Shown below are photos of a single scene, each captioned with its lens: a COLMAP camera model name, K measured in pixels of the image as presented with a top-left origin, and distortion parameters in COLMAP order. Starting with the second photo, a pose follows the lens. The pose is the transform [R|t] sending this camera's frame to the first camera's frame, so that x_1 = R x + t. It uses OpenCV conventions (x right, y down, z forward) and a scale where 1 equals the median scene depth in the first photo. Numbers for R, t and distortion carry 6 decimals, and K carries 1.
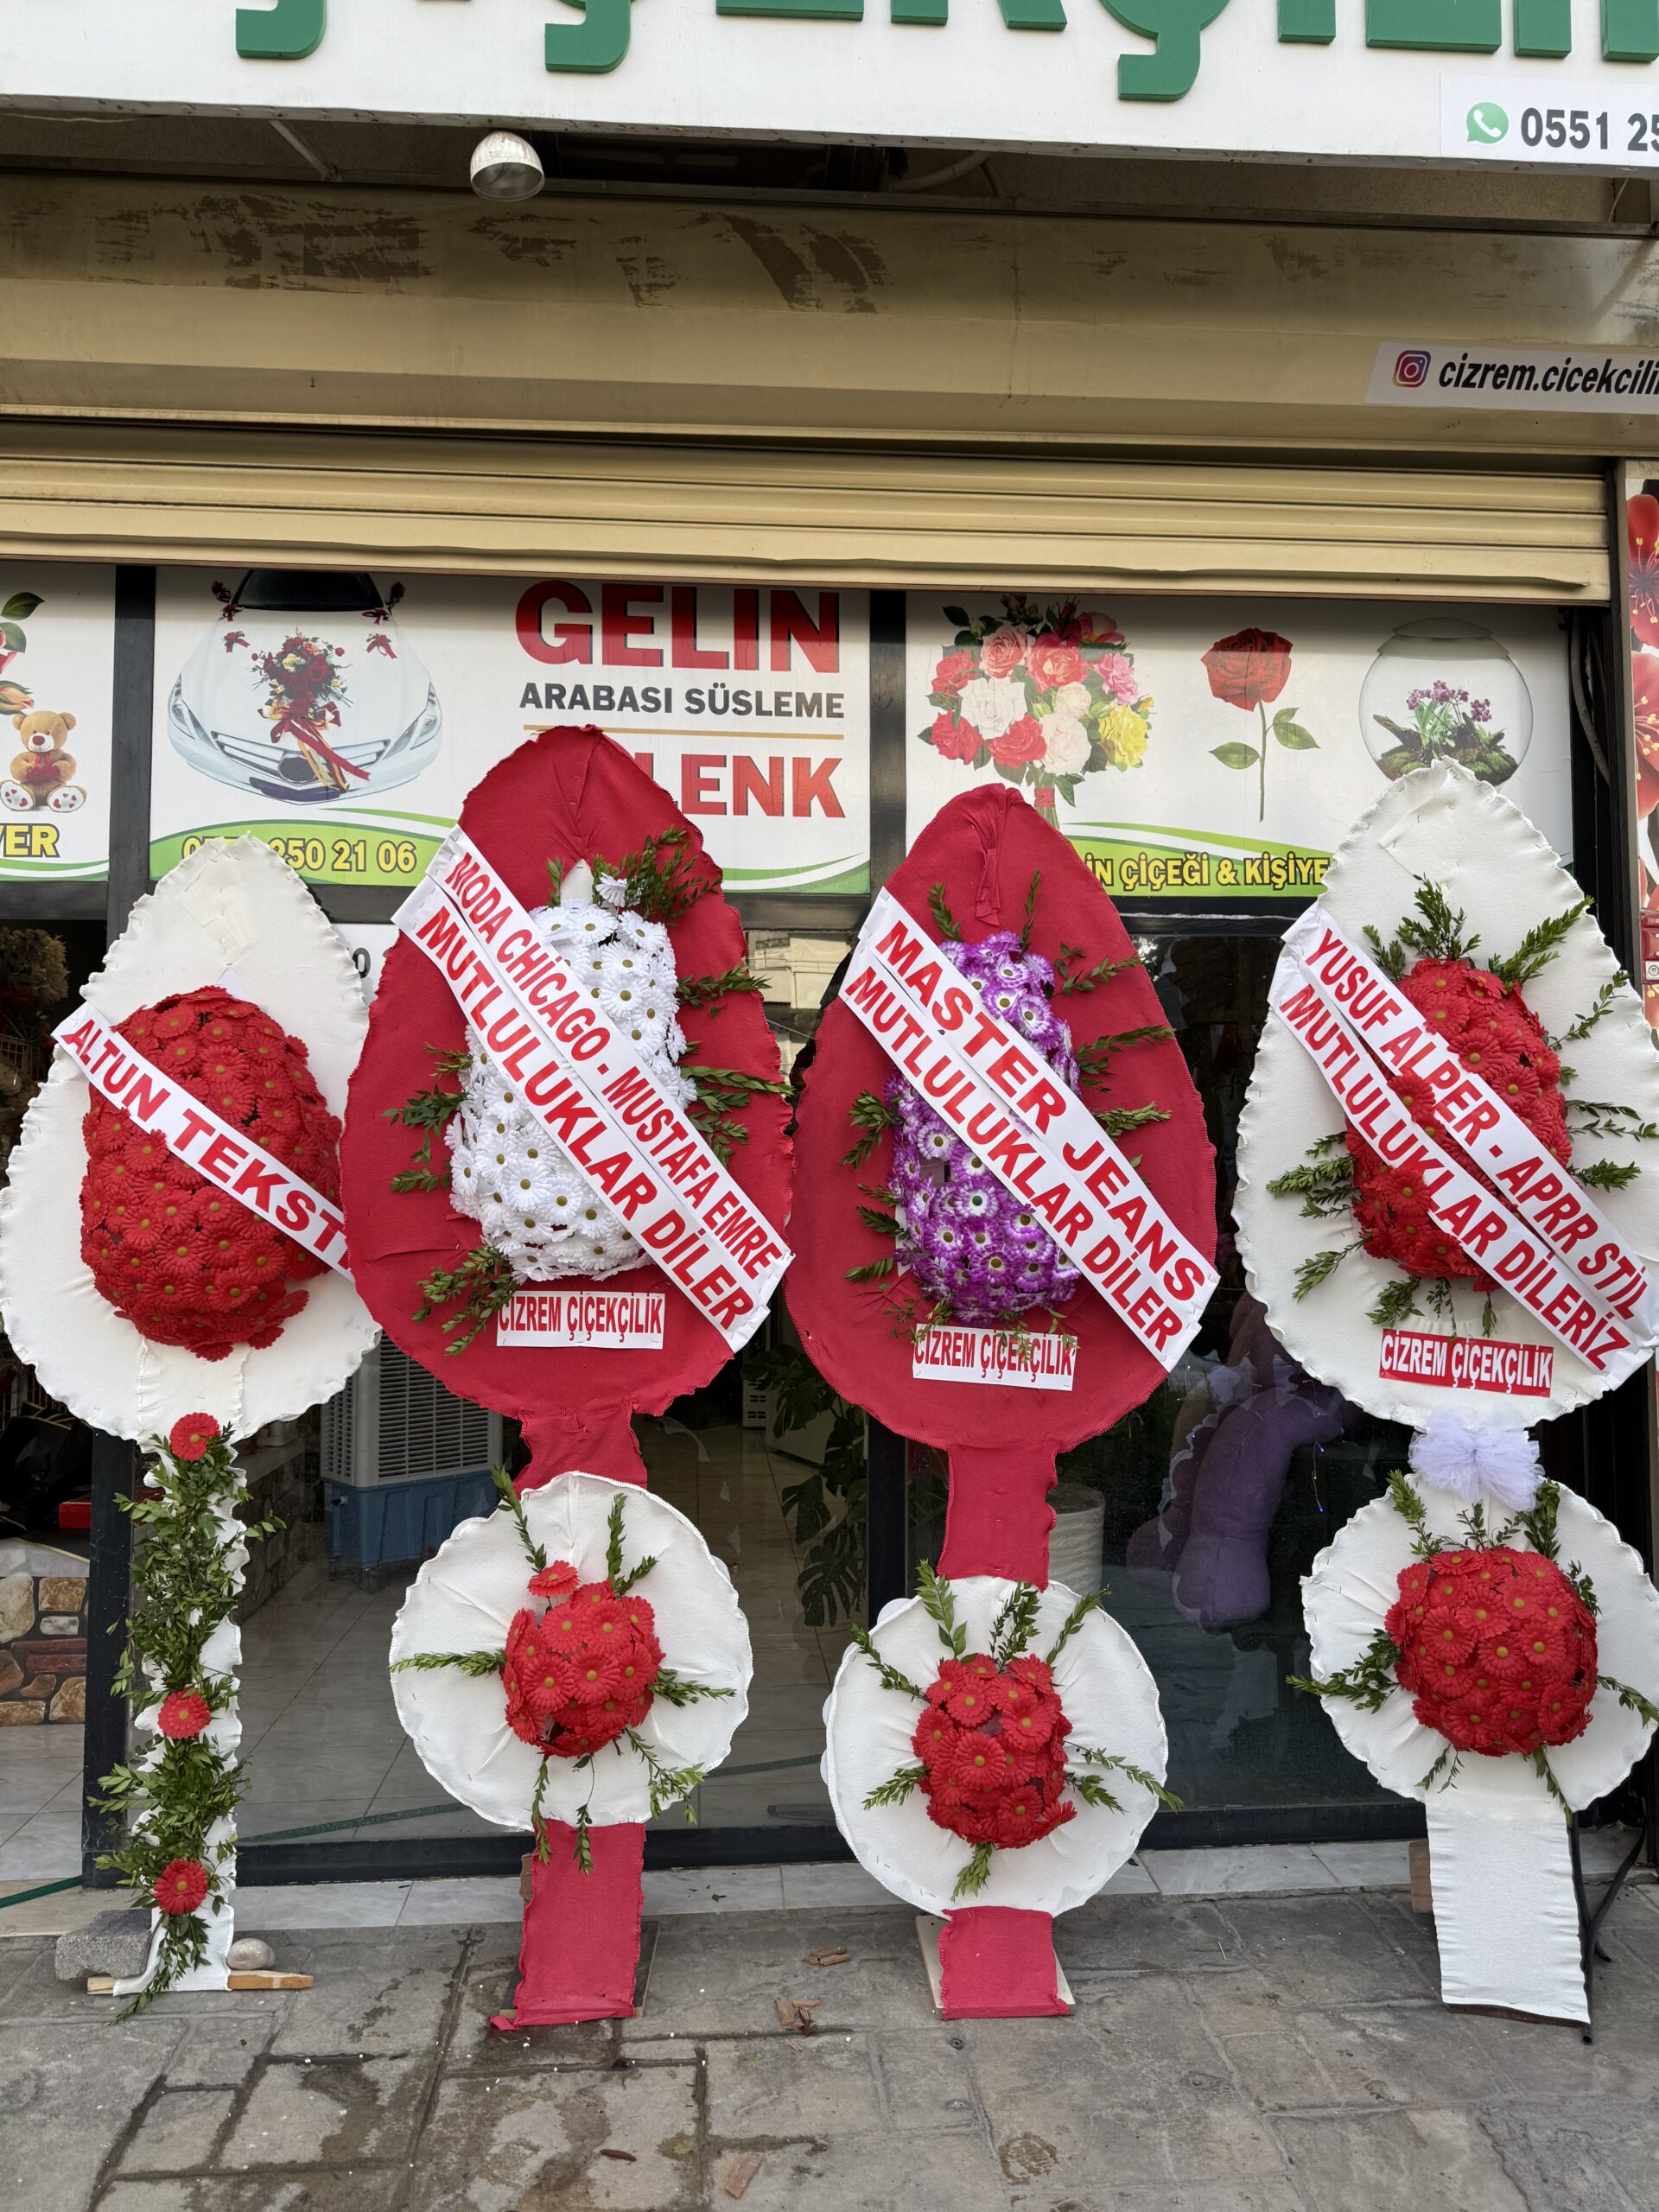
lens RADIAL K [[1571.8, 0, 829.5], [0, 1571.8, 1106.0], [0, 0, 1]] dist [0.184795, -0.444532]
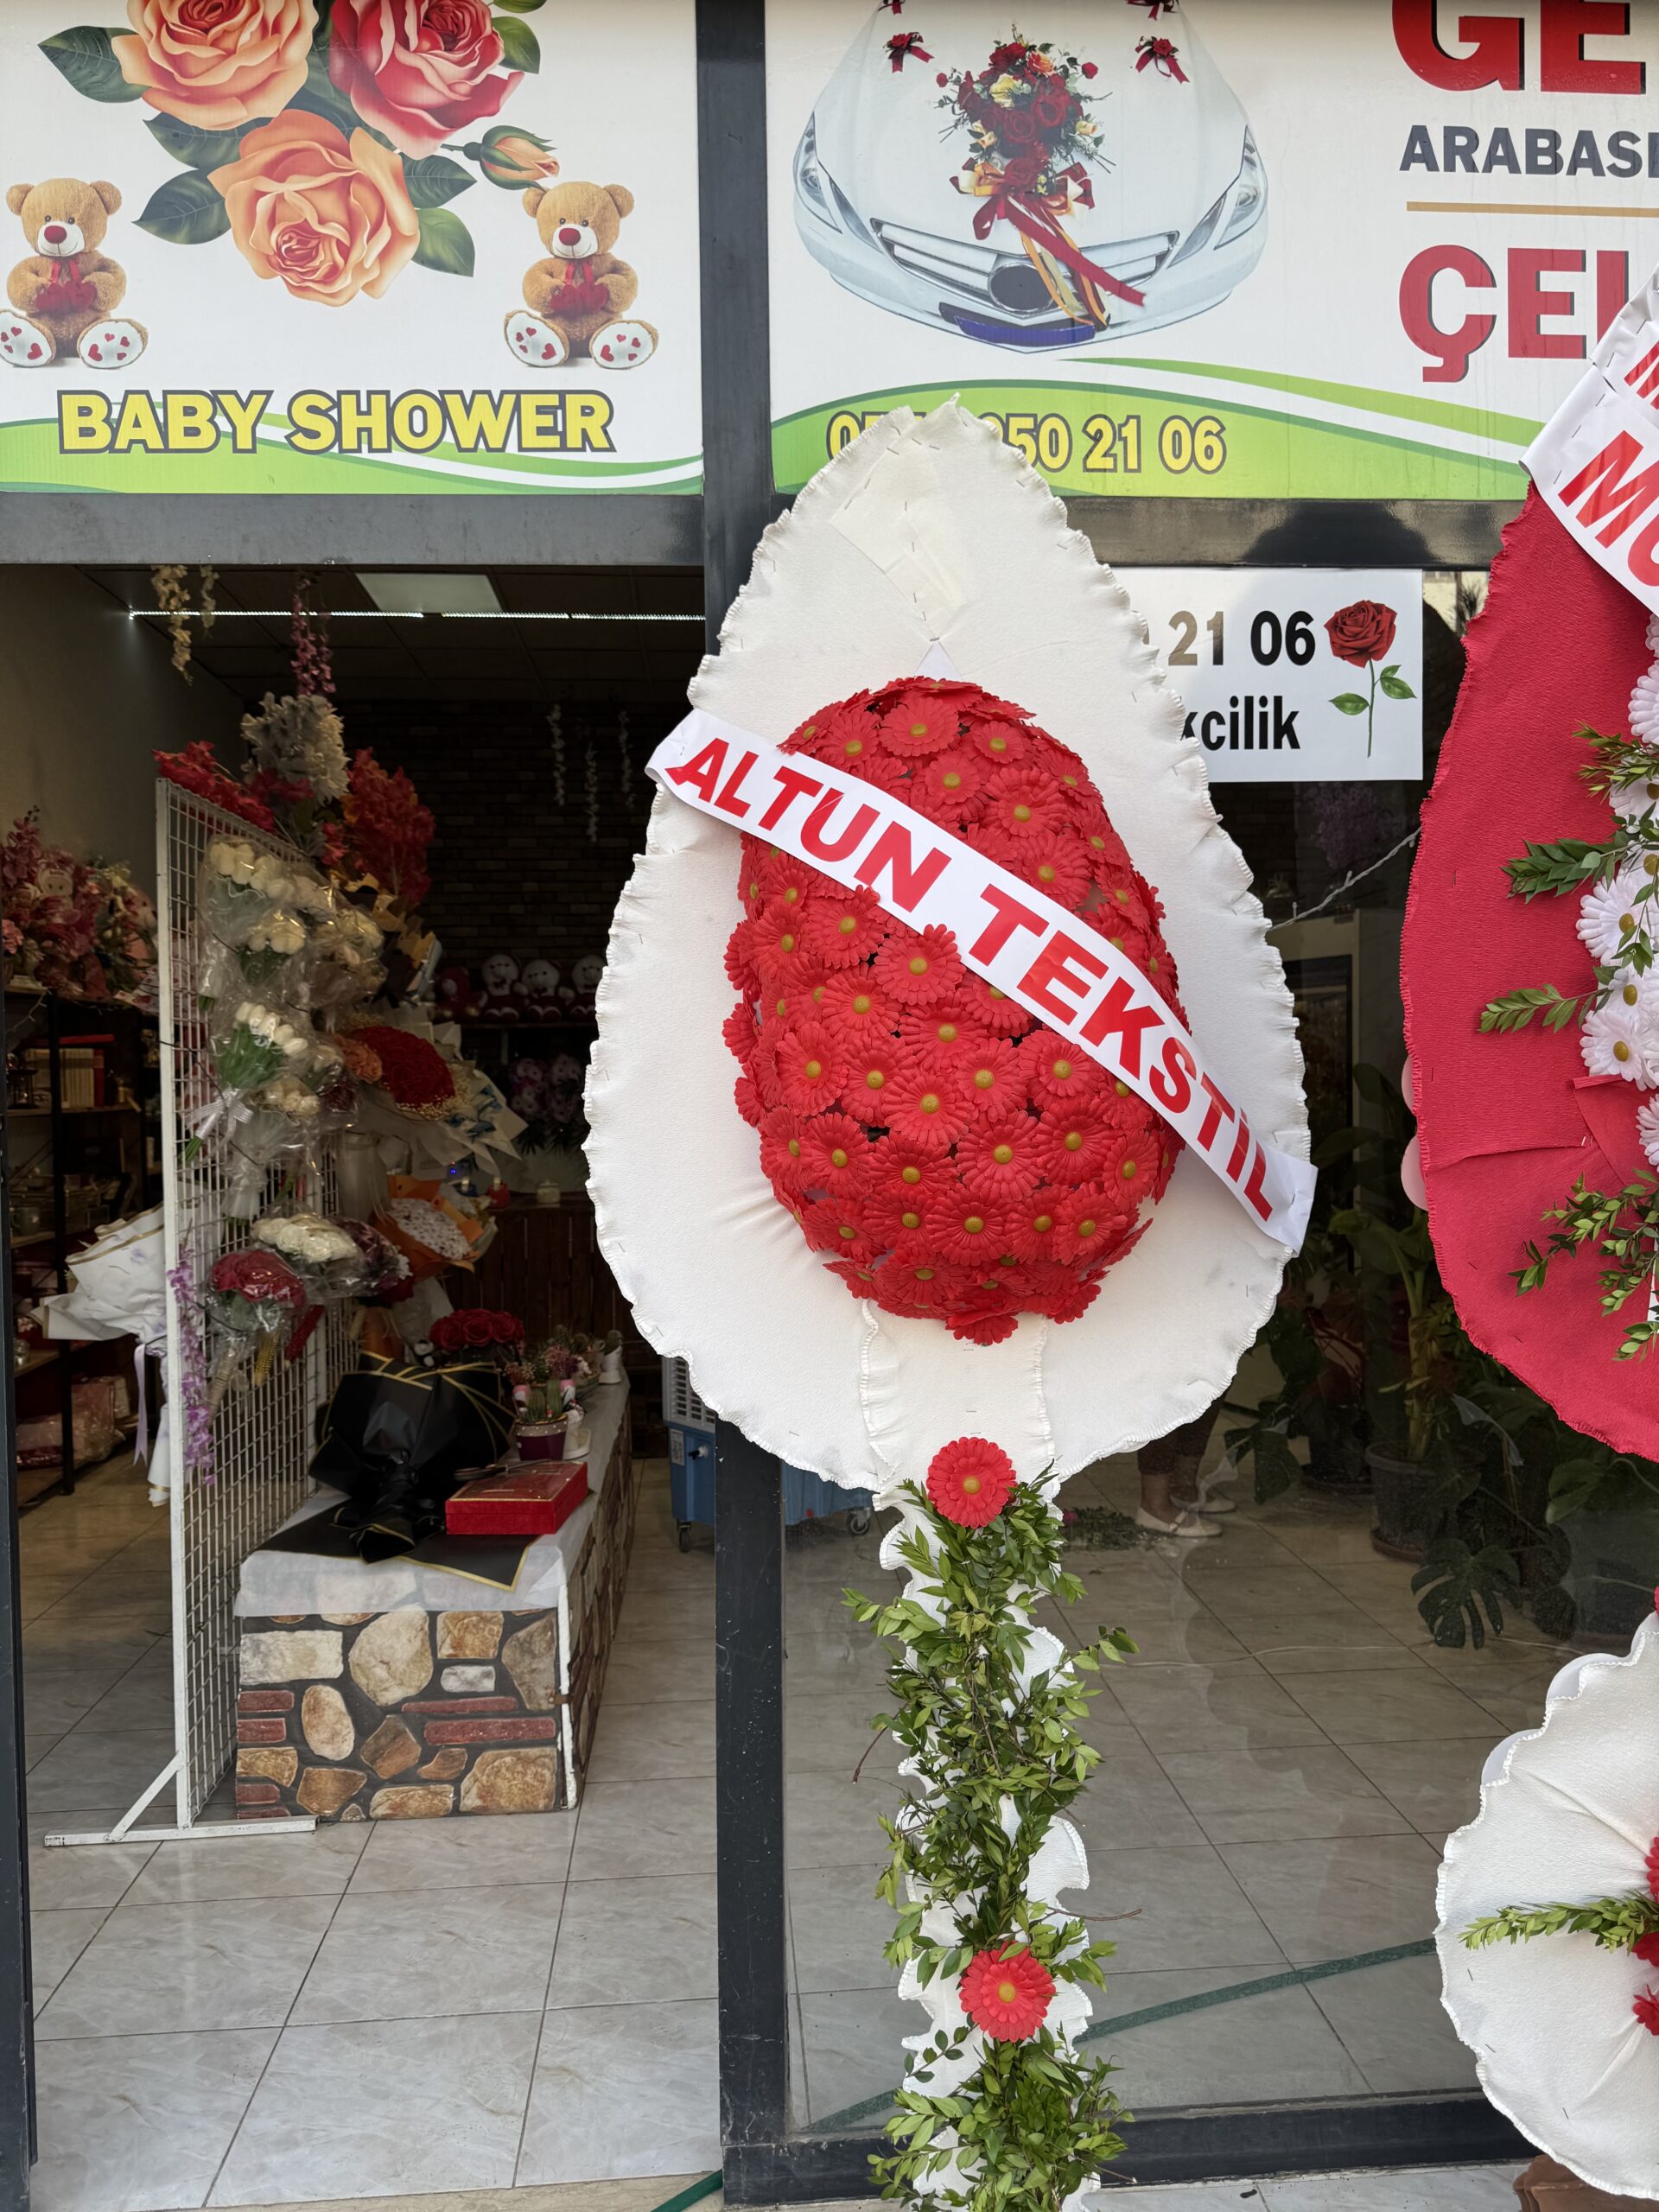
lens RADIAL K [[1617.9, 0, 830.6], [0, 1617.9, 1136.3], [0, 0, 1]] dist [0.005712, -0.026168]
pose [[0.999770, -0.014018, -0.016233, -0.440047], [0.015593, 0.994726, 0.101378, 0.029022], [0.014726, -0.101607, 0.994716, 0.455167]]
